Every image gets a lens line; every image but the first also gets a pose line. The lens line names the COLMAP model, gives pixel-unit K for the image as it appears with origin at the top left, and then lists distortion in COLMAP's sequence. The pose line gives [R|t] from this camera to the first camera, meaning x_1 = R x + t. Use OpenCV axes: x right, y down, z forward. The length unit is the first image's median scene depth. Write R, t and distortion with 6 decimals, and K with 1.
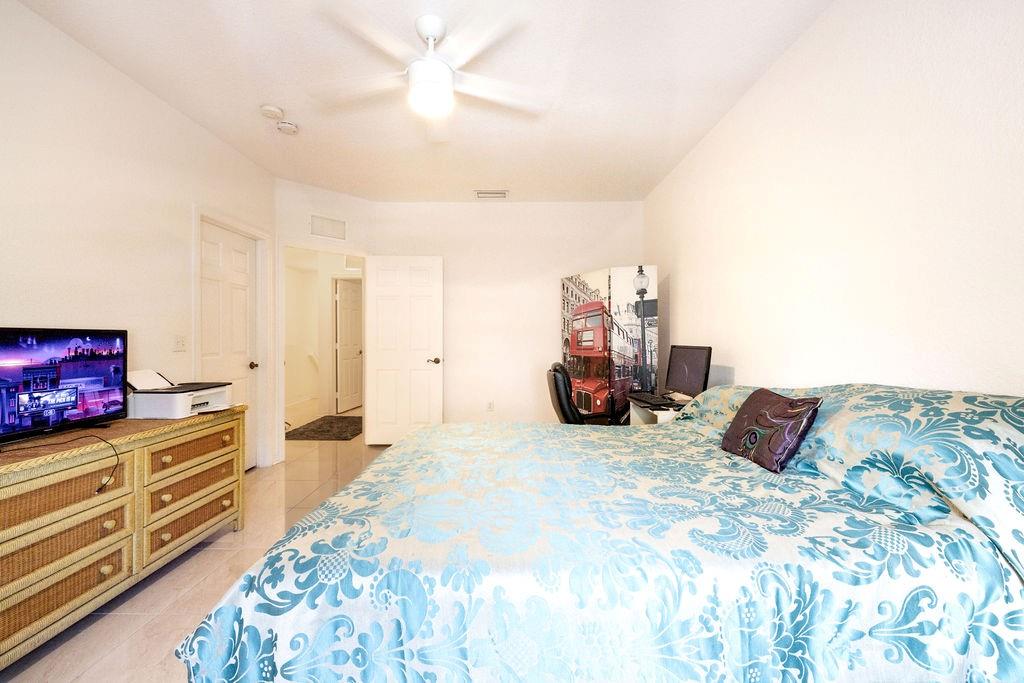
lens RADIAL K [[433.3, 0, 512.8], [0, 433.3, 340.0], [0, 0, 1]] dist [-0.001476, 0.000558]
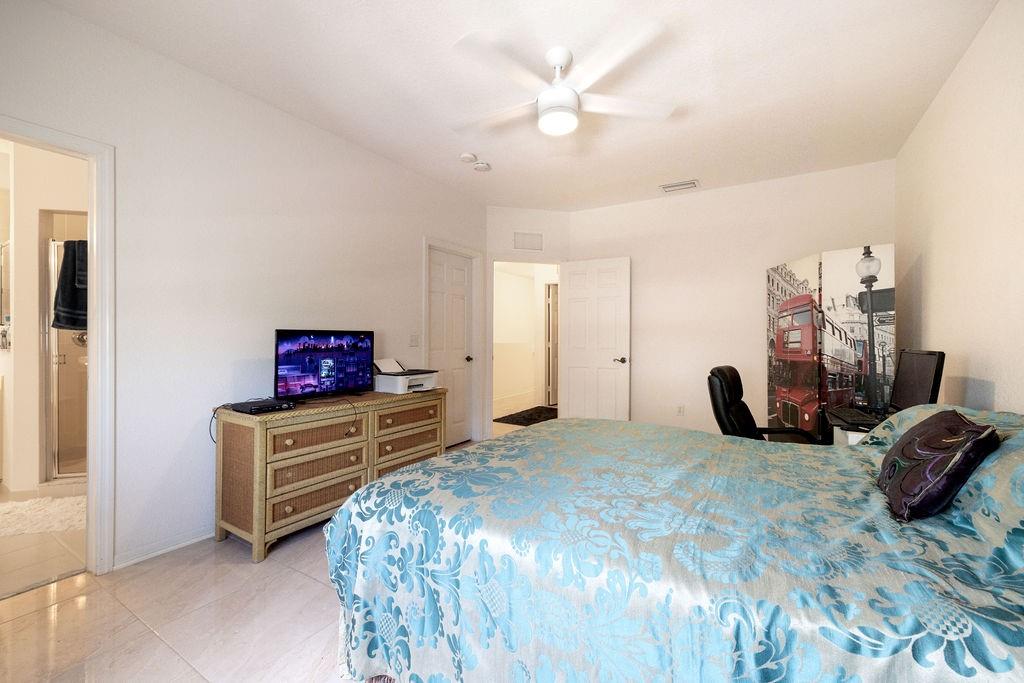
lens RADIAL K [[433.3, 0, 507.9], [0, 433.3, 339.3], [0, 0, 1]] dist [-0.001476, 0.000558]
pose [[0.846162, 0.007395, -0.532875, 0.324861], [-0.007786, 0.999969, 0.001514, -0.000981], [0.532869, 0.002868, 0.846193, -0.003288]]
